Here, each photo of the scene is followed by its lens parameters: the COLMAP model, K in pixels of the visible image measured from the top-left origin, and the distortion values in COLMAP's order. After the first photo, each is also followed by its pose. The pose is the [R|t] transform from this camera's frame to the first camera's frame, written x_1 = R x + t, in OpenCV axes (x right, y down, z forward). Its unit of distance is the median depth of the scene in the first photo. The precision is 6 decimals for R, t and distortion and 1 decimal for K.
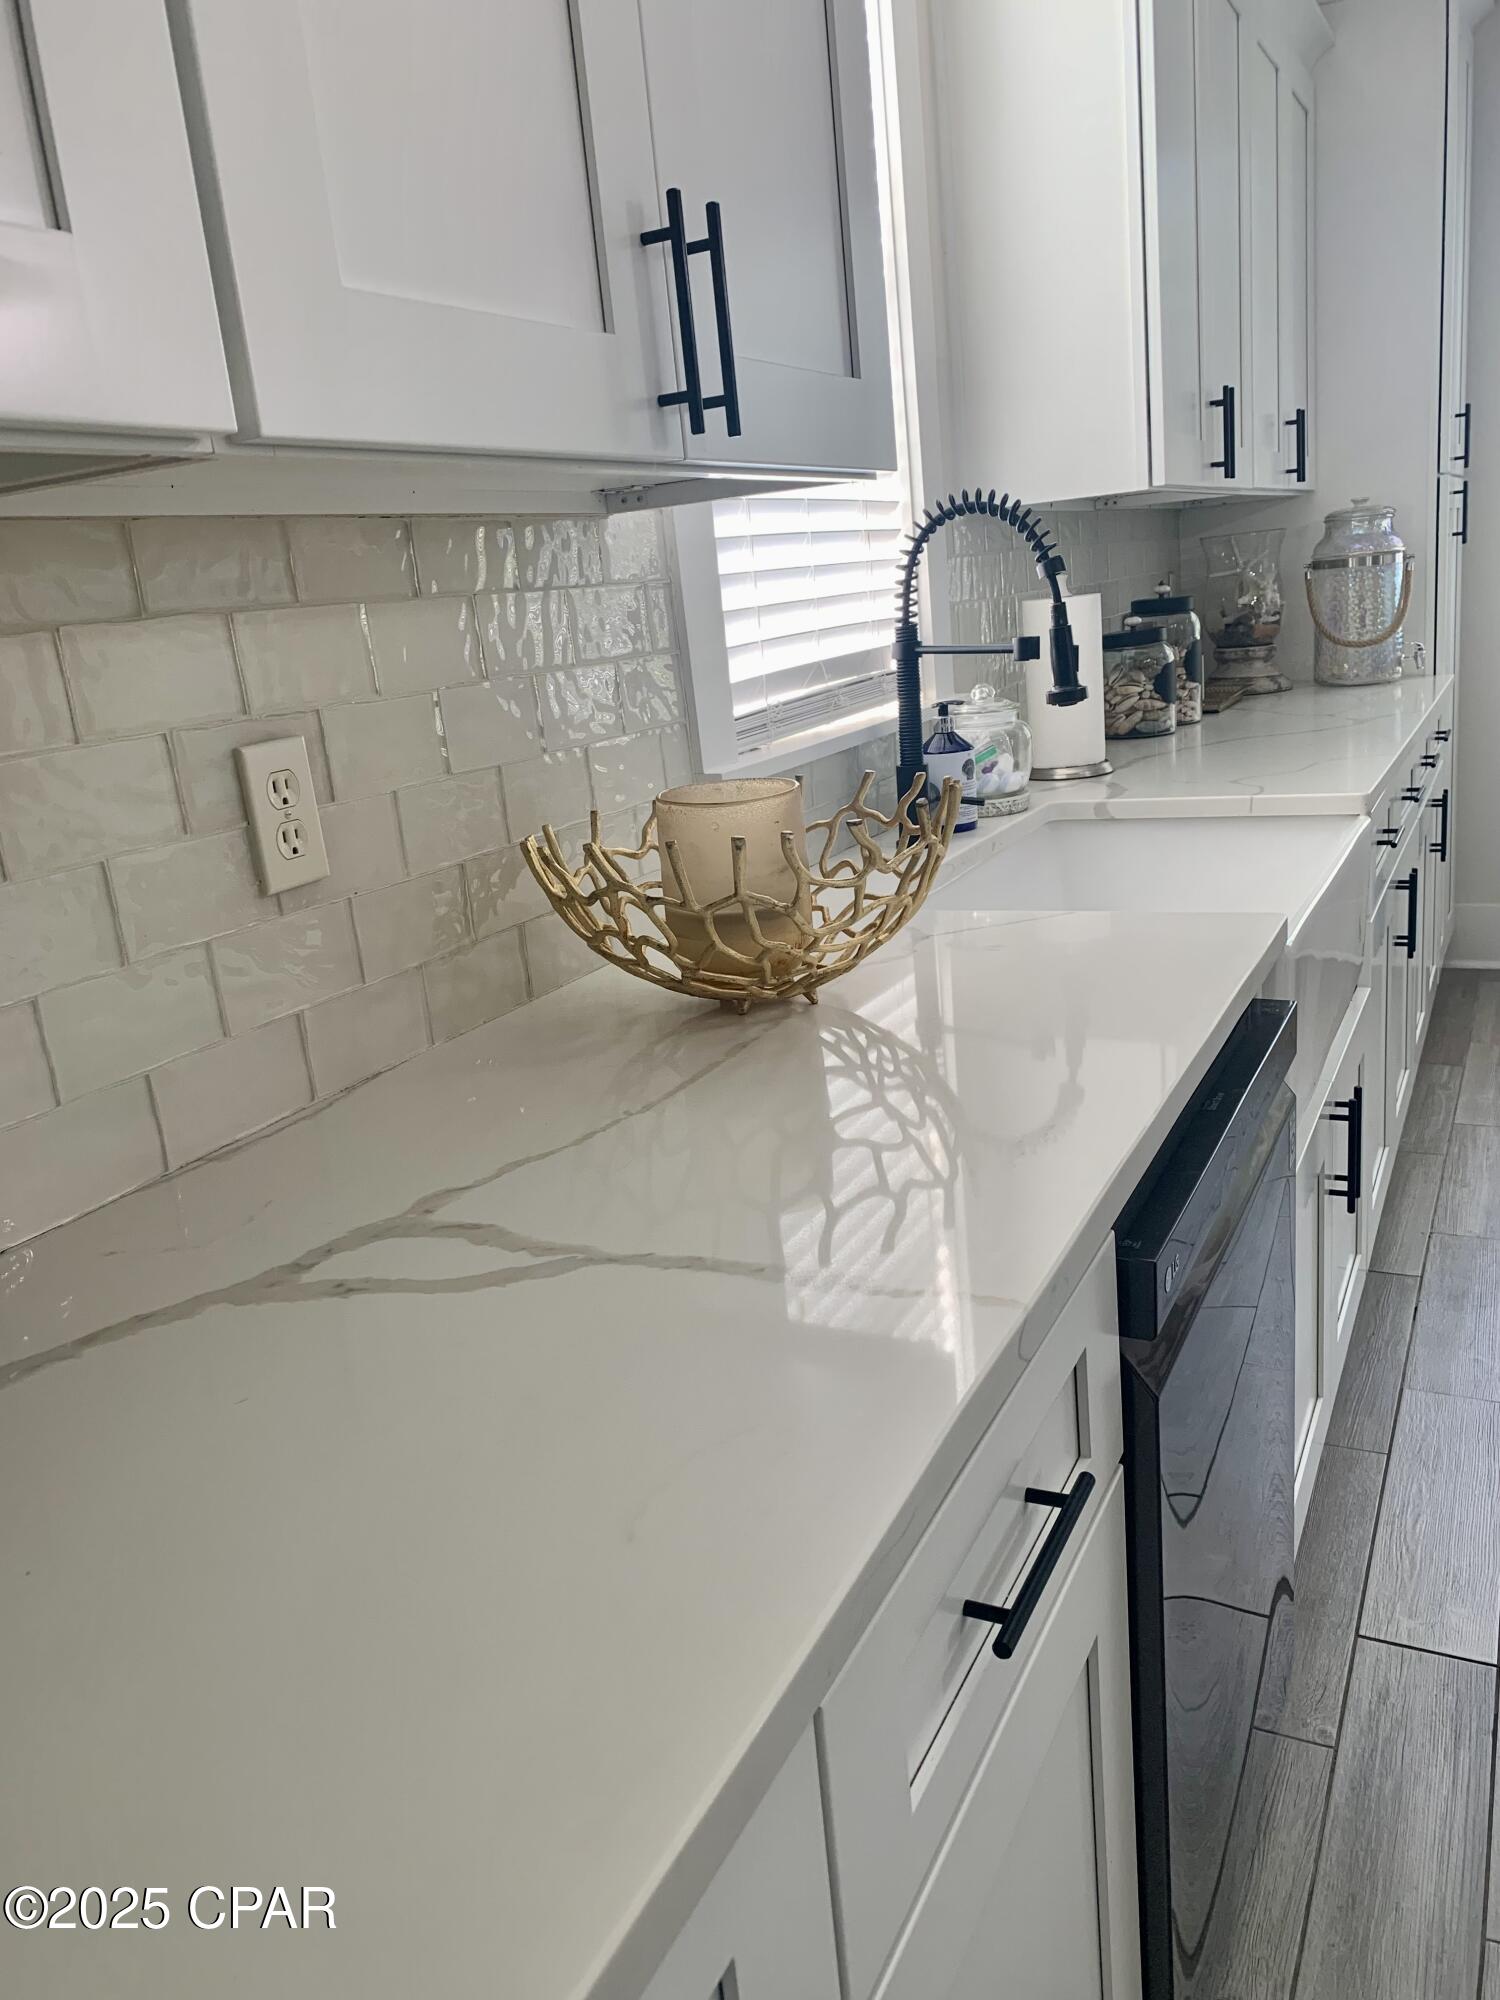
lens RADIAL K [[1513.2, 0, 750.0], [0, 1513.2, 1000.0], [0, 0, 1]] dist [0.000260, -0.000308]
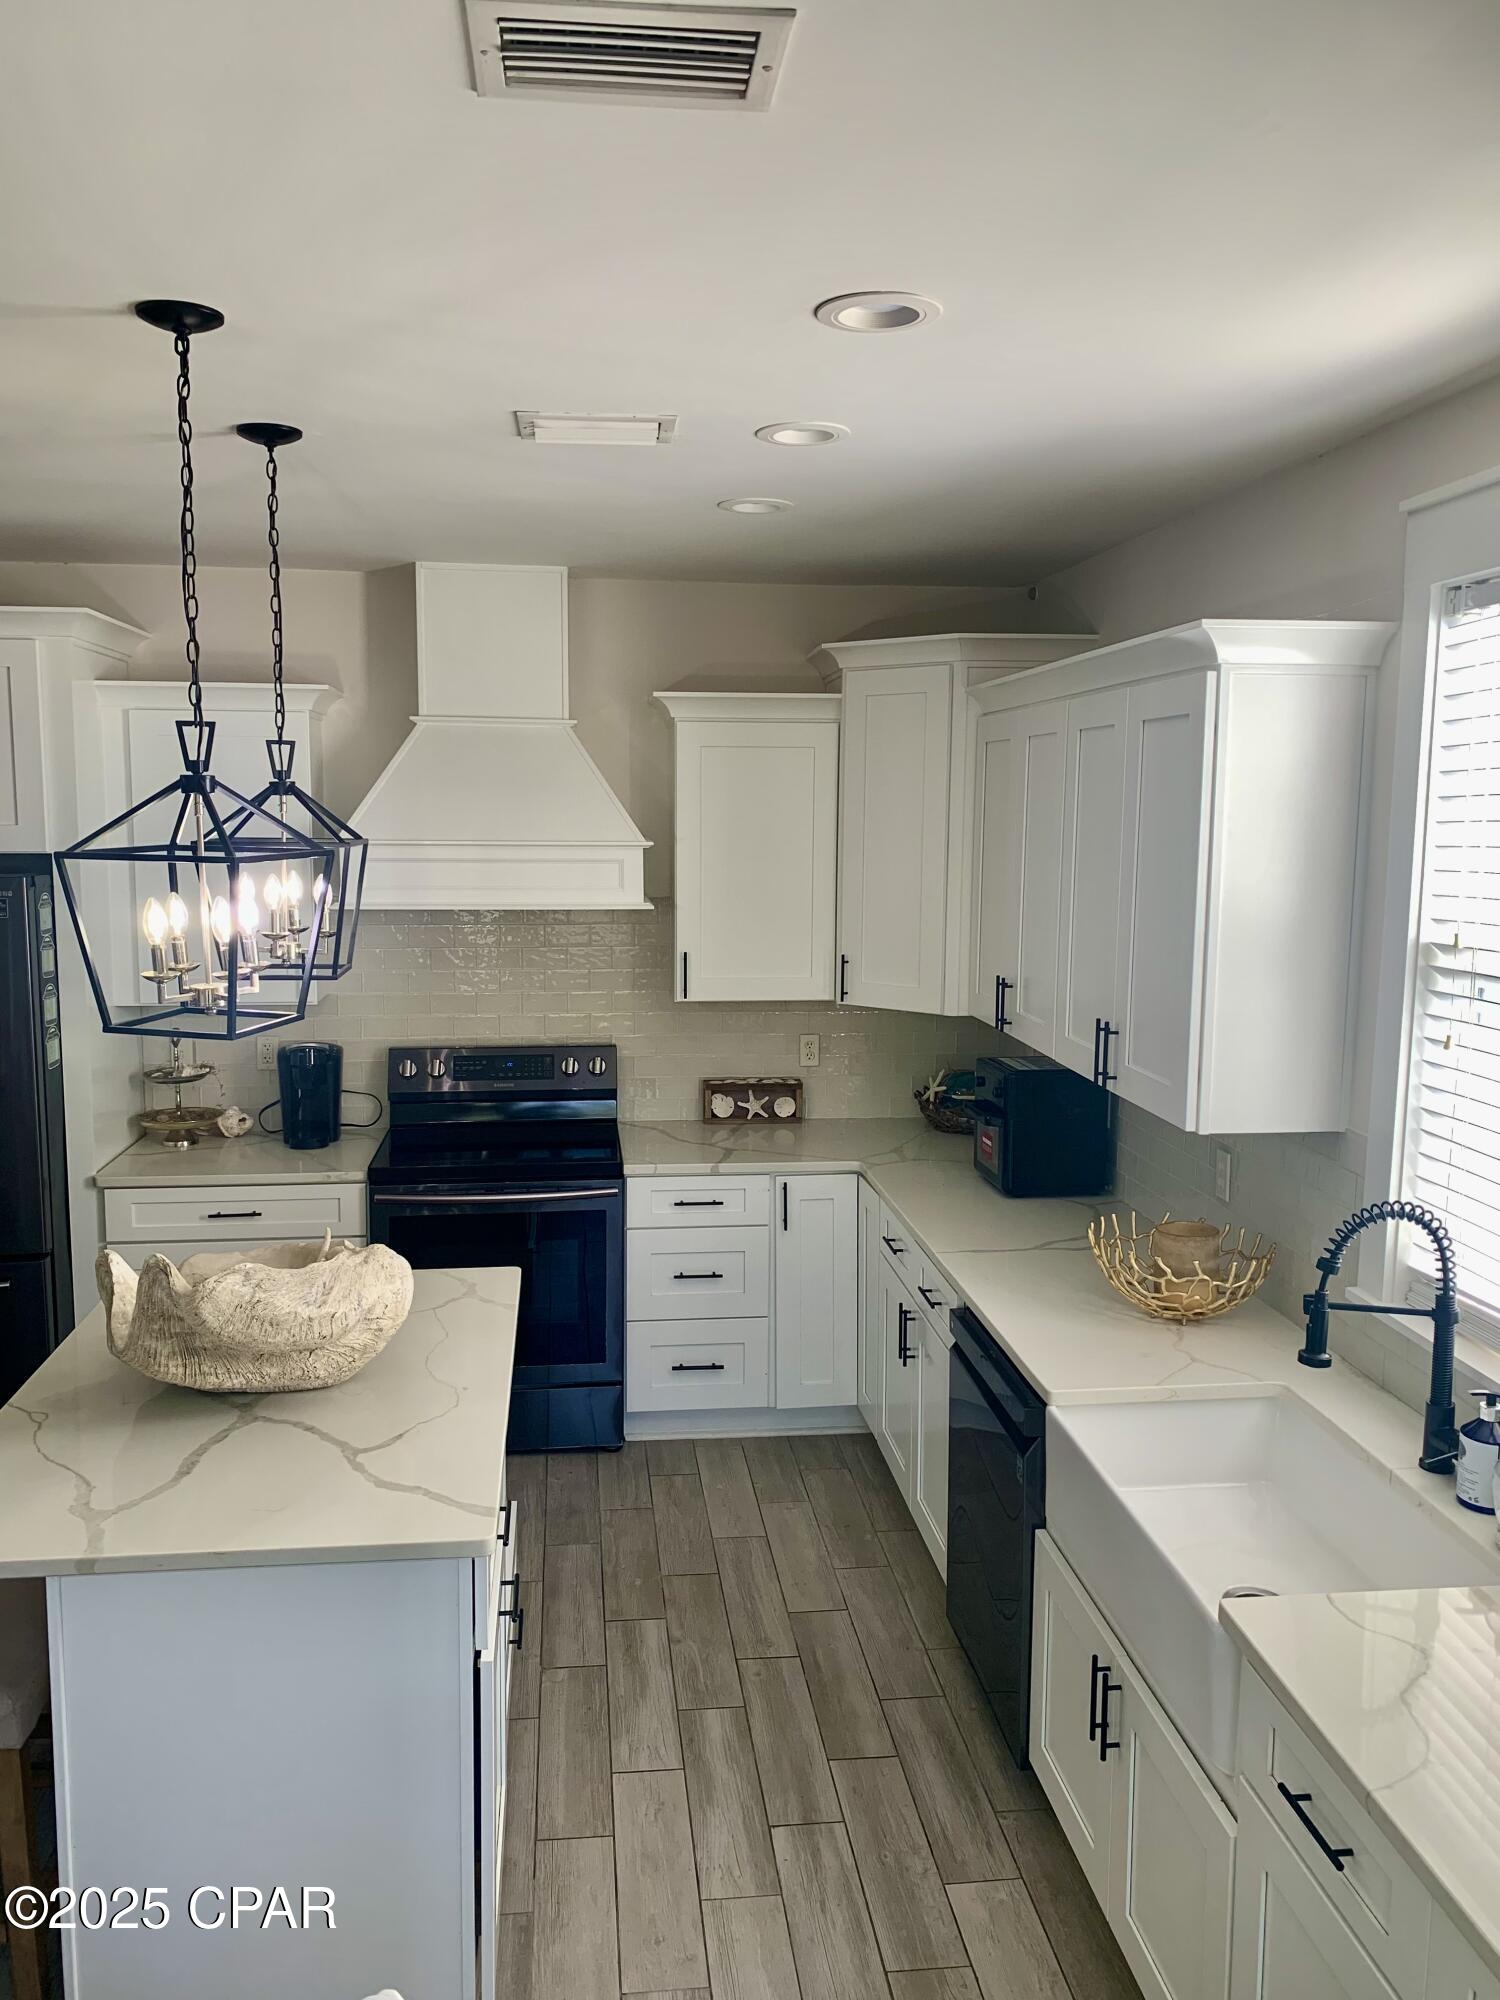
lens RADIAL K [[1530.6, 0, 750.0], [0, 1530.6, 1000.0], [0, 0, 1]] dist [0.000068, -0.000015]
pose [[-0.827178, 0.160183, -0.538626, 1.523033], [-0.077041, 0.917134, 0.391063, -1.149359], [0.556633, 0.364975, -0.746292, 1.920946]]
